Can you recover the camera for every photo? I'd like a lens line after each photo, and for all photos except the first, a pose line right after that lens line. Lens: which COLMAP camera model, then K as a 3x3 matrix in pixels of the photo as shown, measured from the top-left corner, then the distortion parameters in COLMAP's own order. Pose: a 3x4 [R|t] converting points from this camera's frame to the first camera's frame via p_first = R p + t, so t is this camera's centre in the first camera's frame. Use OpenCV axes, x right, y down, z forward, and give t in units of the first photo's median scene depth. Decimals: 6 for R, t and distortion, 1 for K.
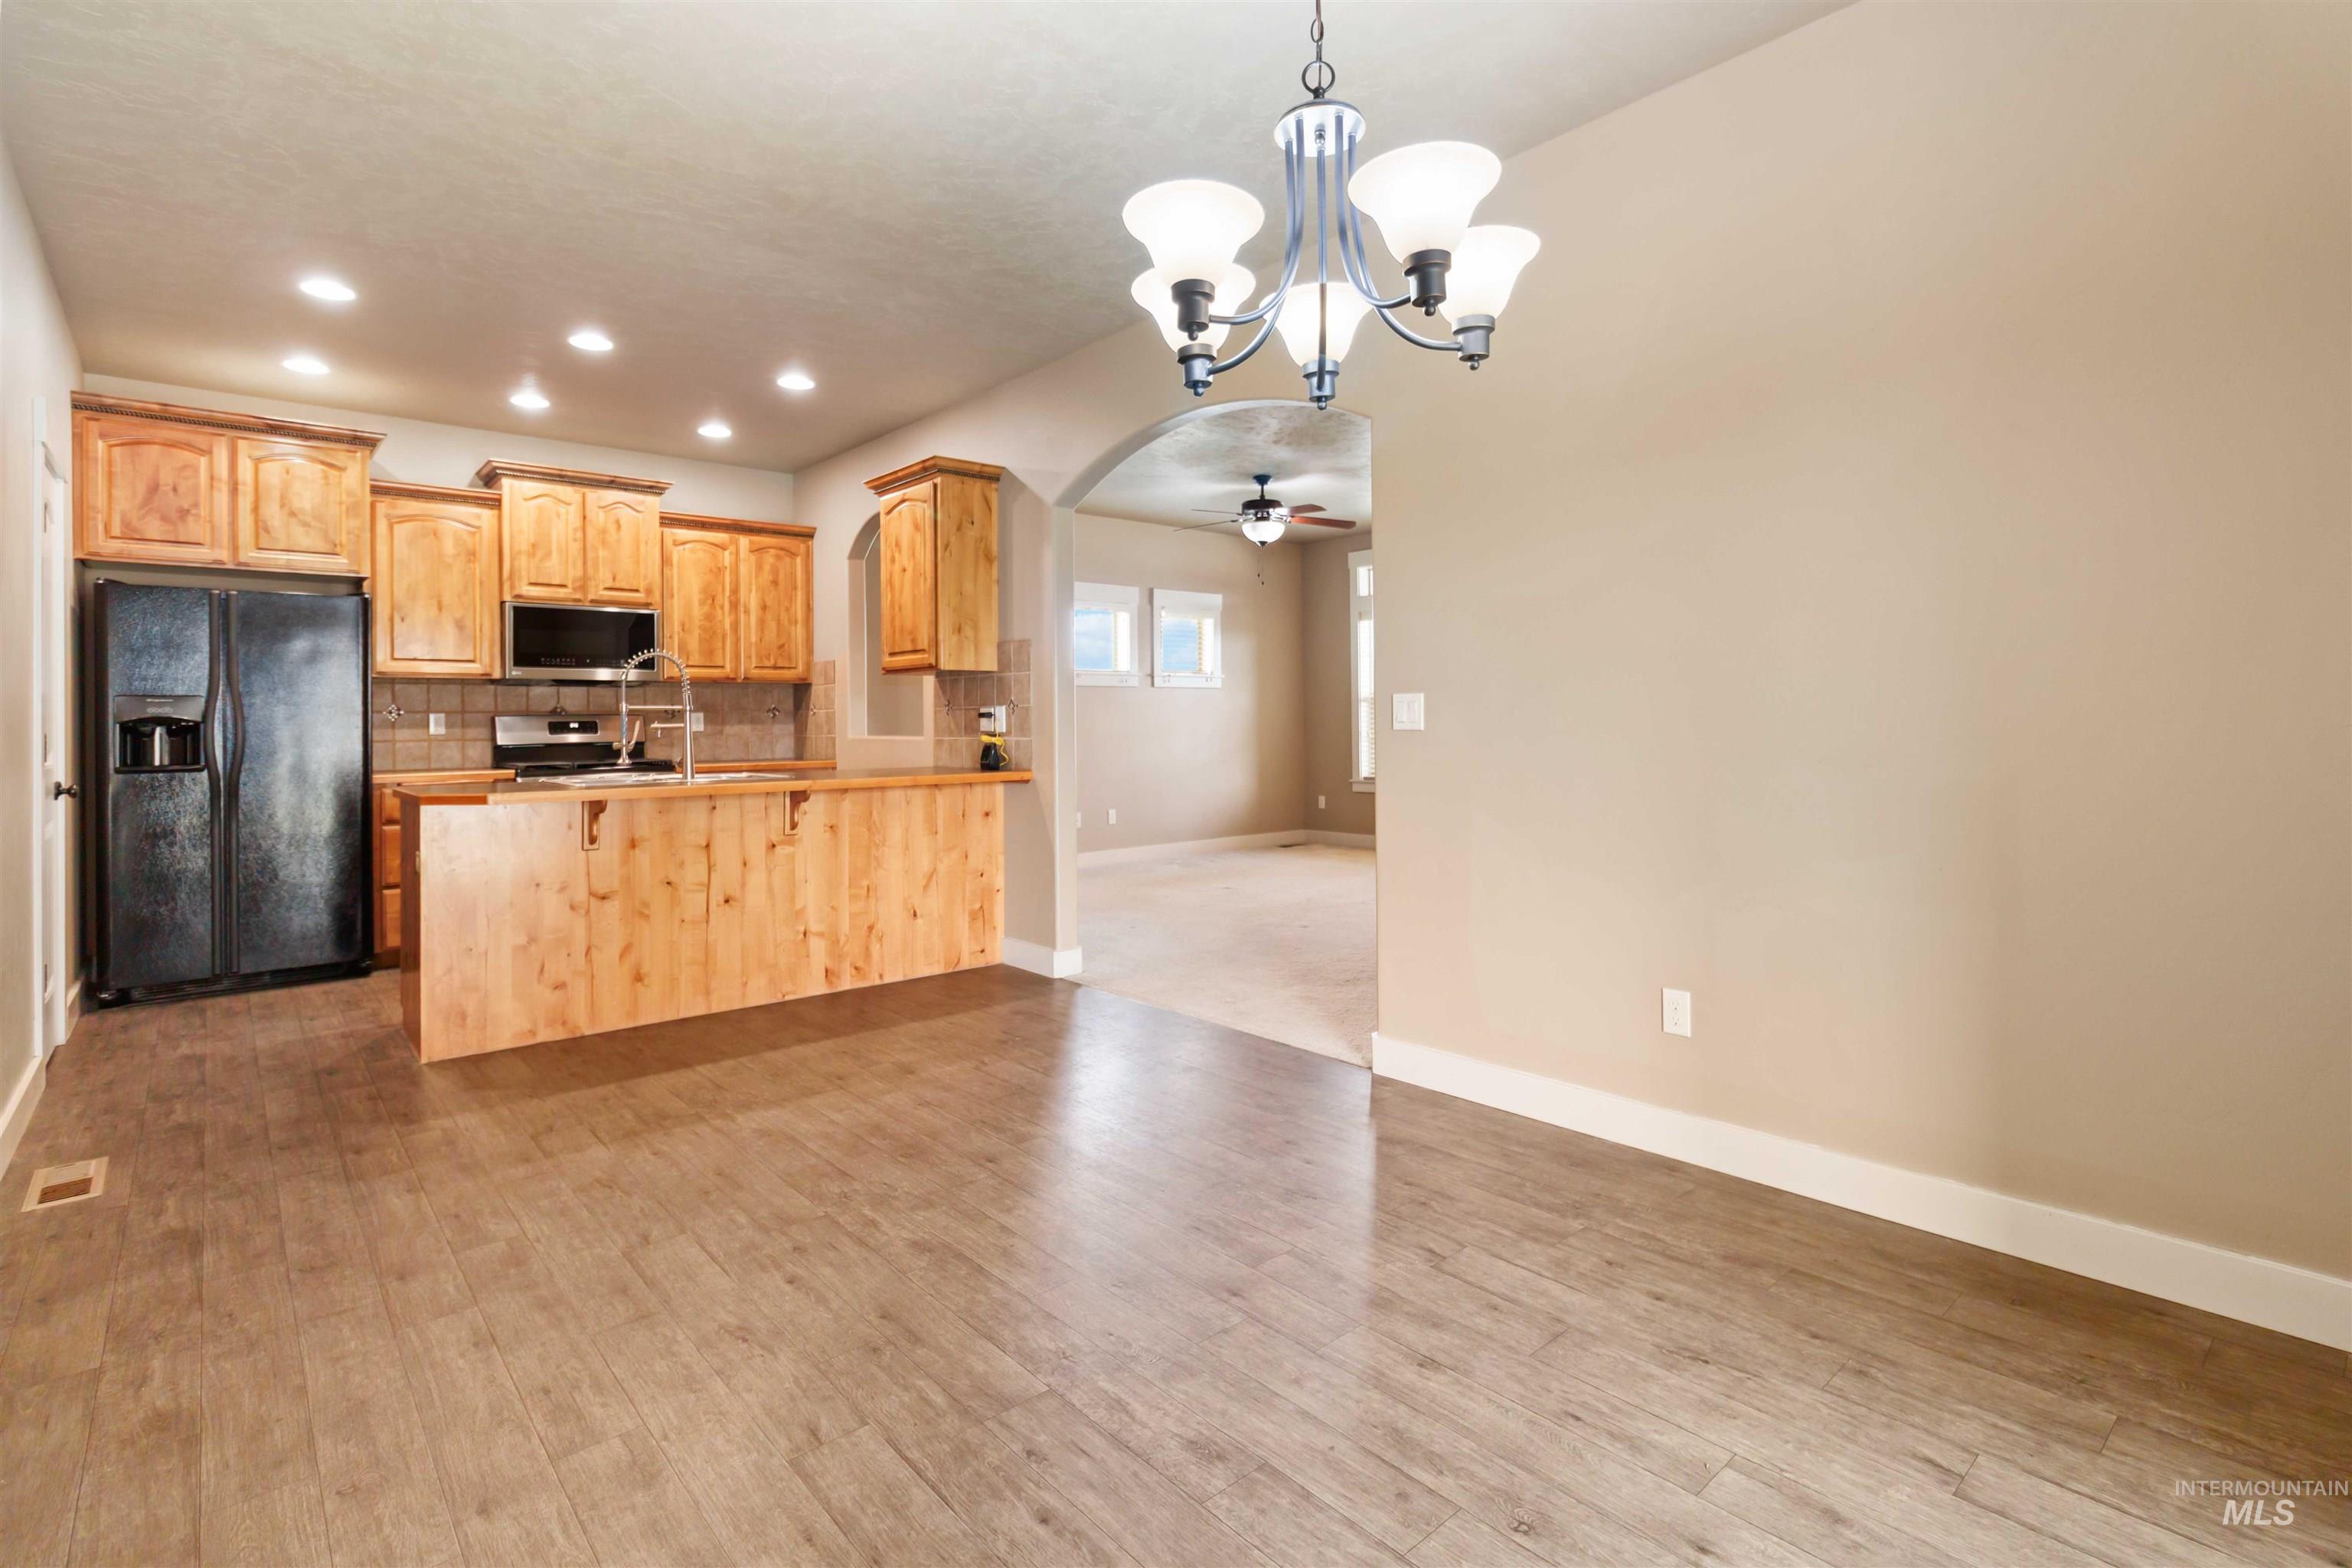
lens RADIAL K [[1115.8, 0, 1181.7], [0, 1115.8, 706.7], [0, 0, 1]] dist [0.003137, 0.000510]
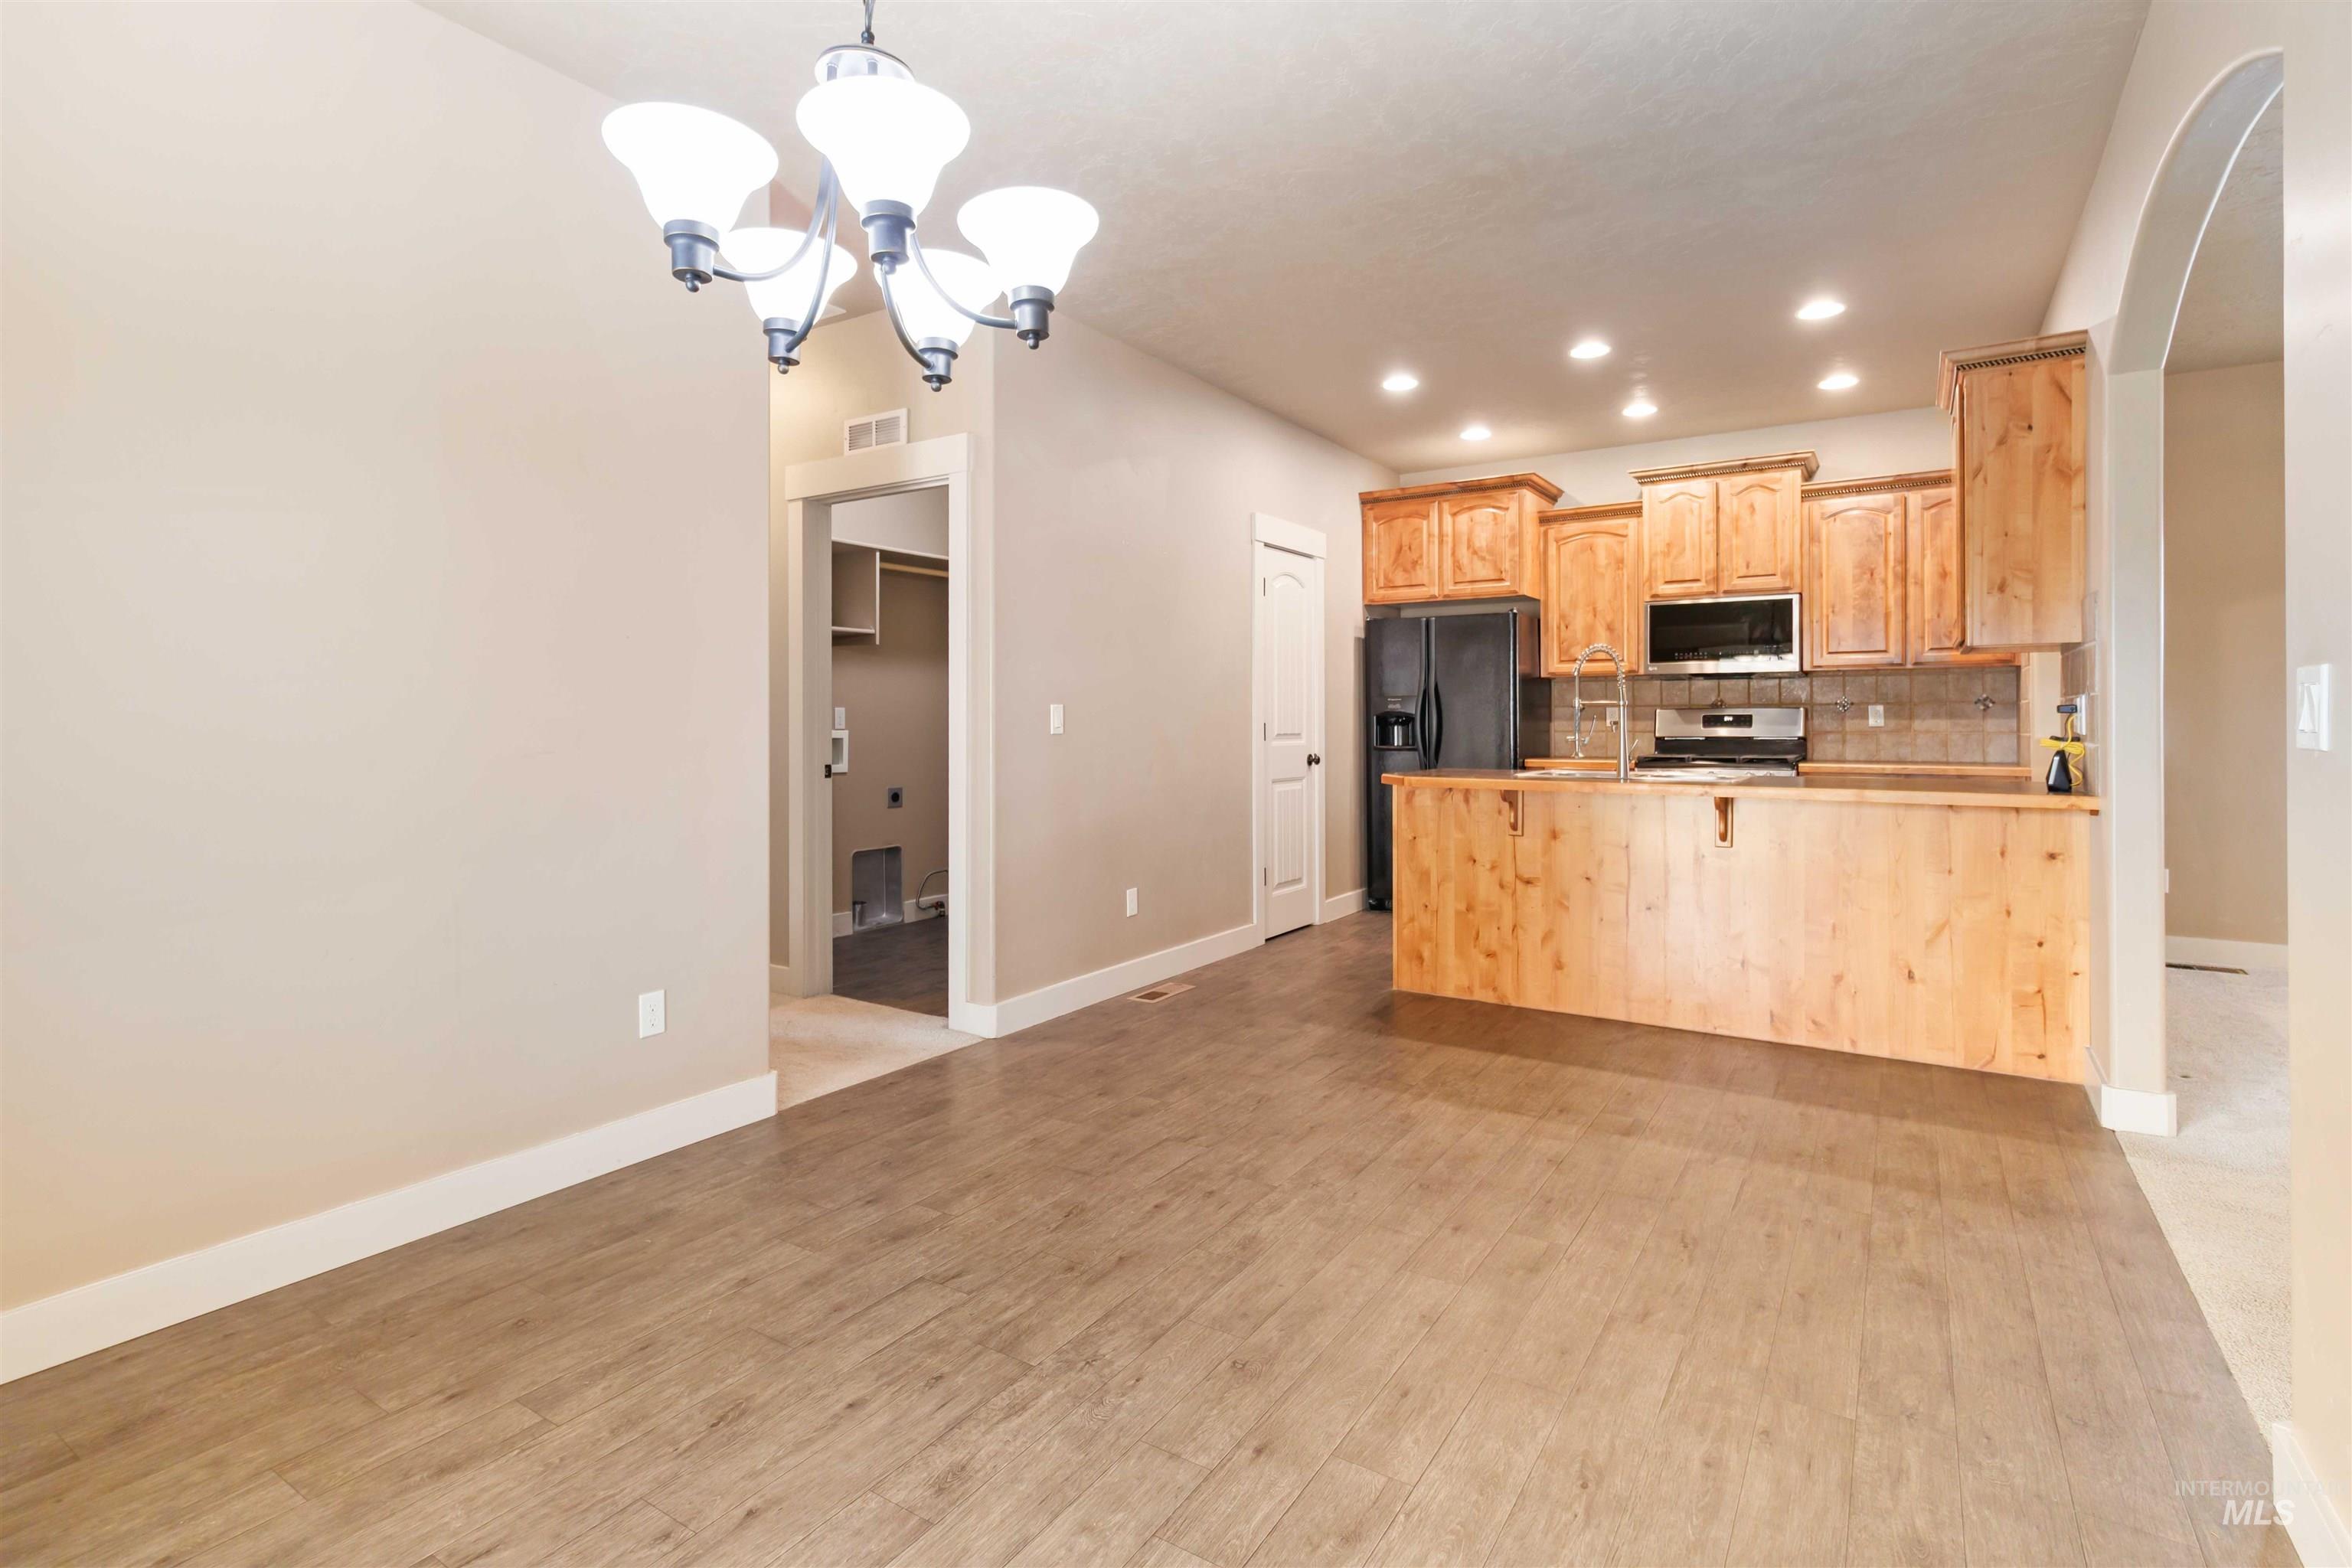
lens RADIAL K [[1119.0, 0, 1173.7], [0, 1119.0, 720.2], [0, 0, 1]] dist [0.000993, 0.000841]
pose [[0.271423, 0.009086, -0.962417, 0.331532], [0.012813, 0.999833, 0.013053, -0.001541], [0.962375, -0.015874, 0.271261, 0.307458]]
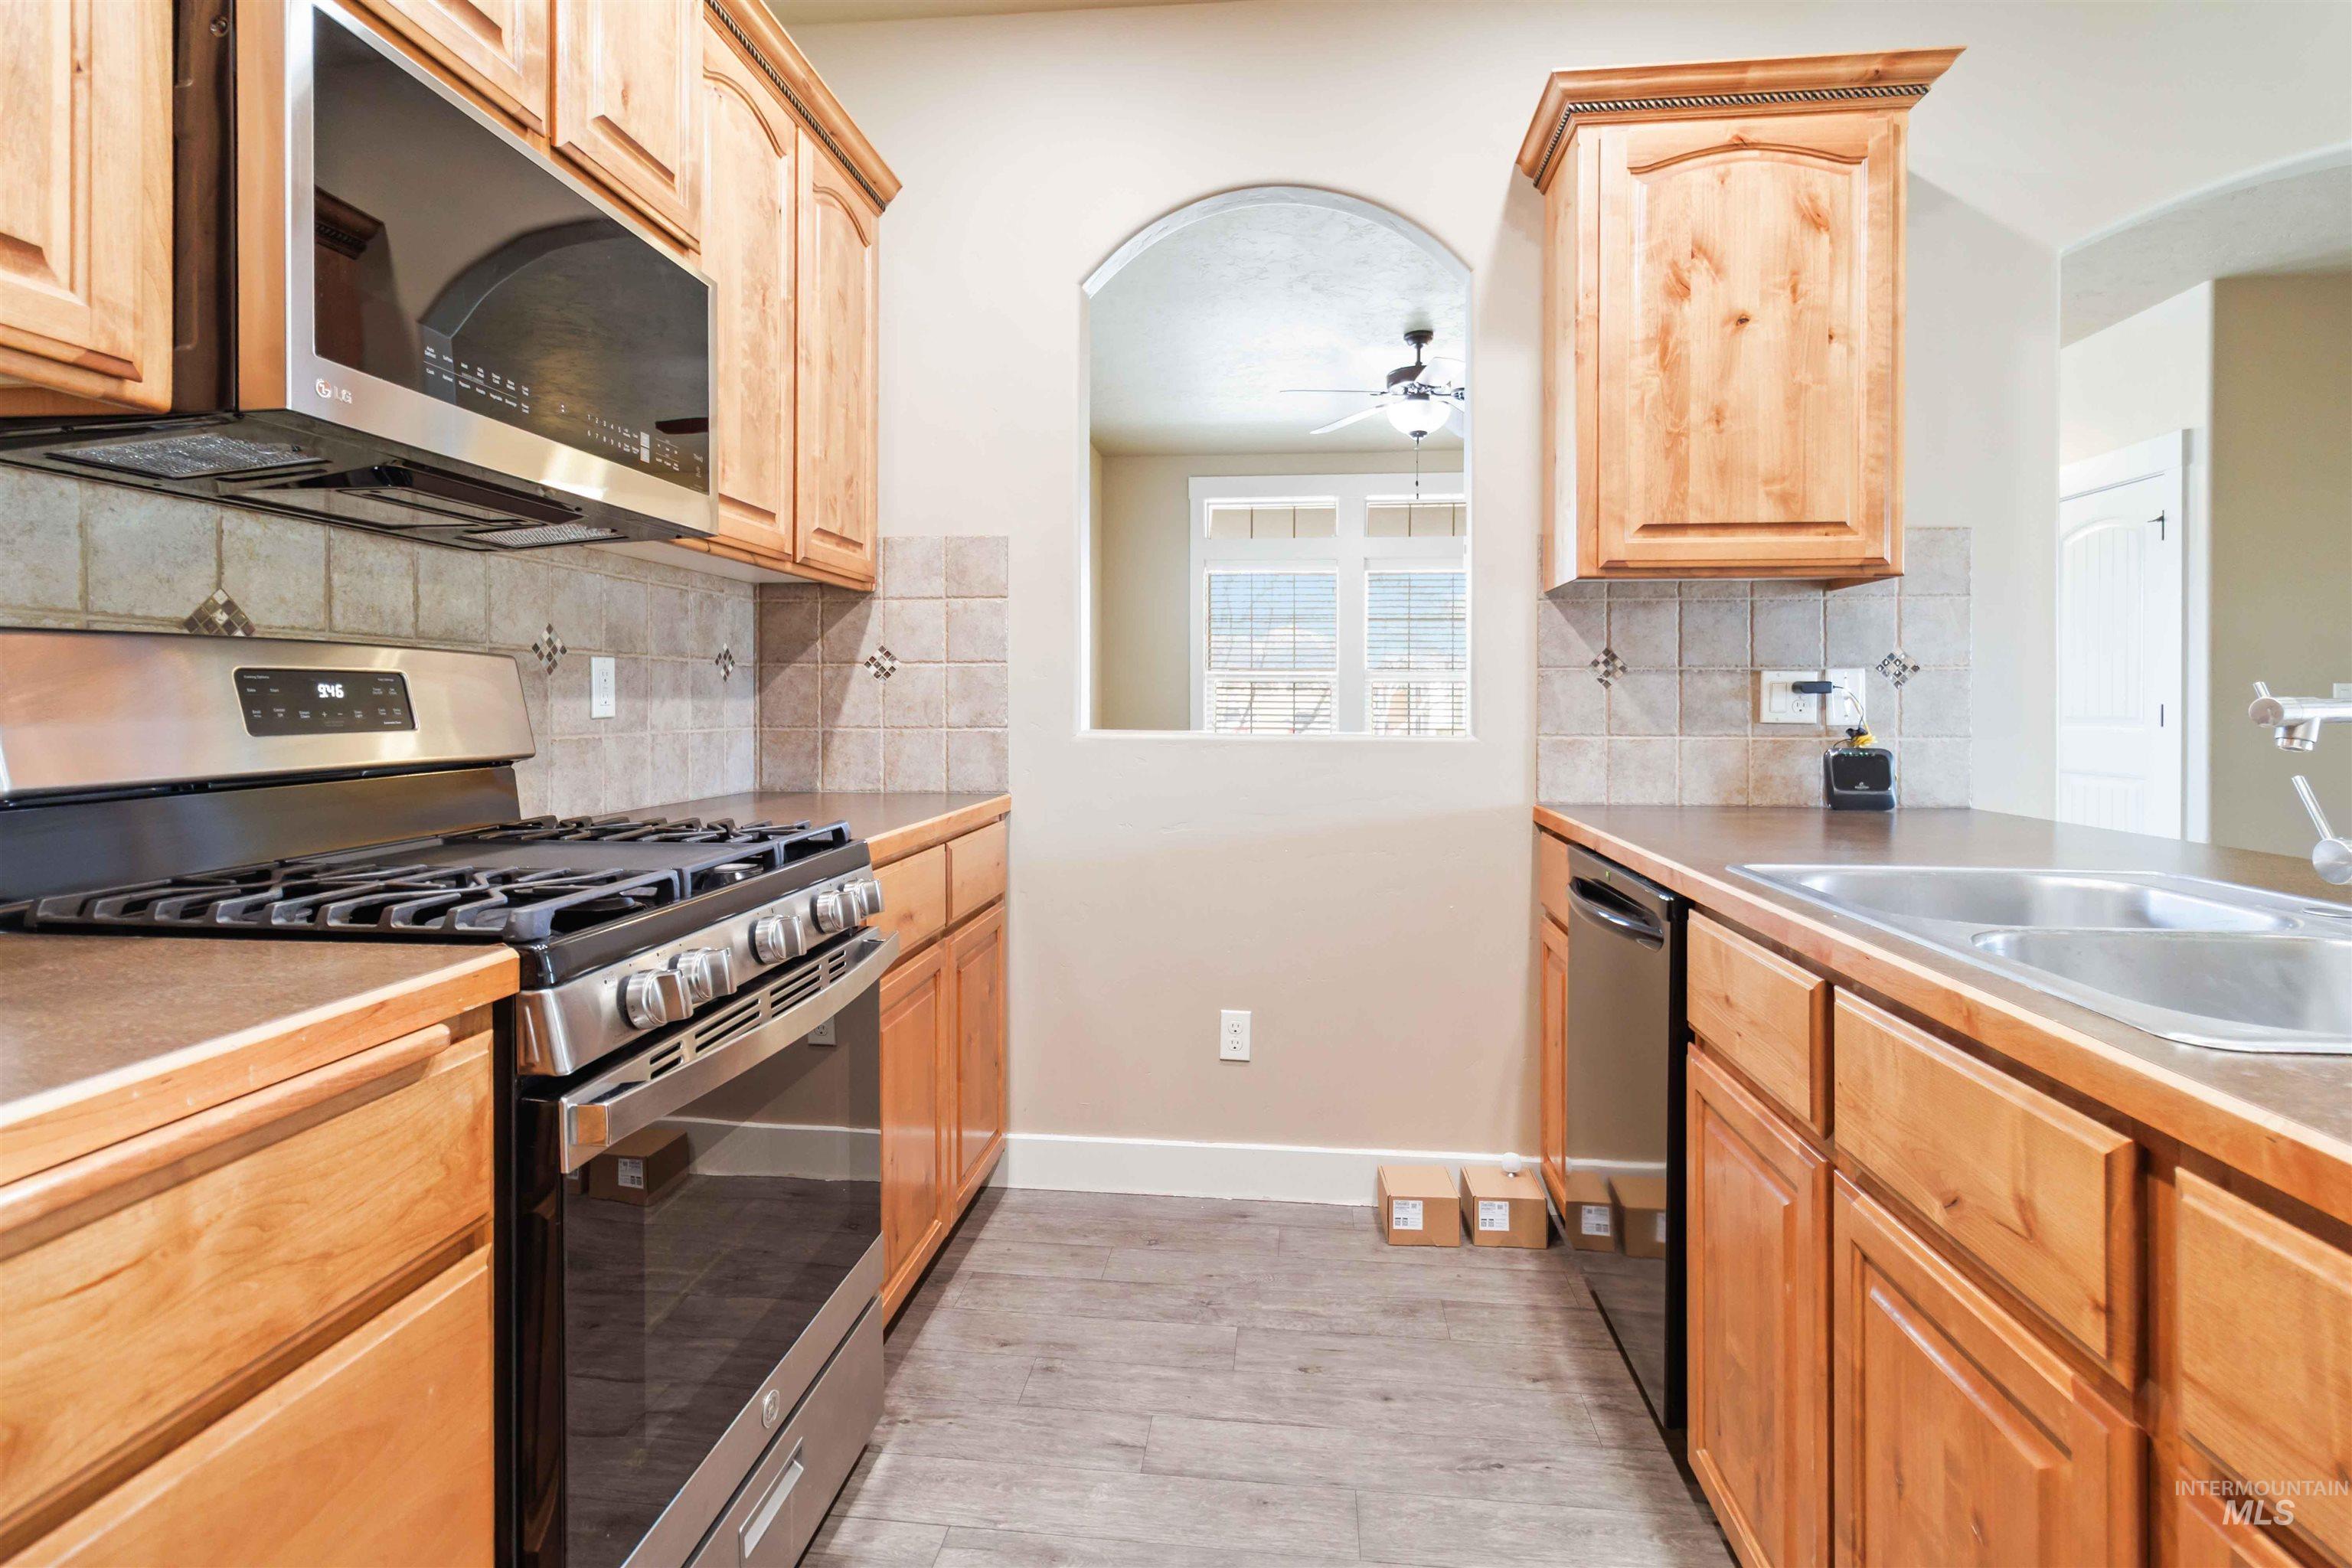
lens RADIAL K [[1115.8, 0, 1181.7], [0, 1115.8, 706.7], [0, 0, 1]] dist [0.003137, 0.000510]
pose [[0.733571, 0.011197, 0.679521, -0.680406], [-0.020365, 0.999777, 0.005511, 0.018227], [-0.679308, -0.017881, 0.733636, 0.859949]]
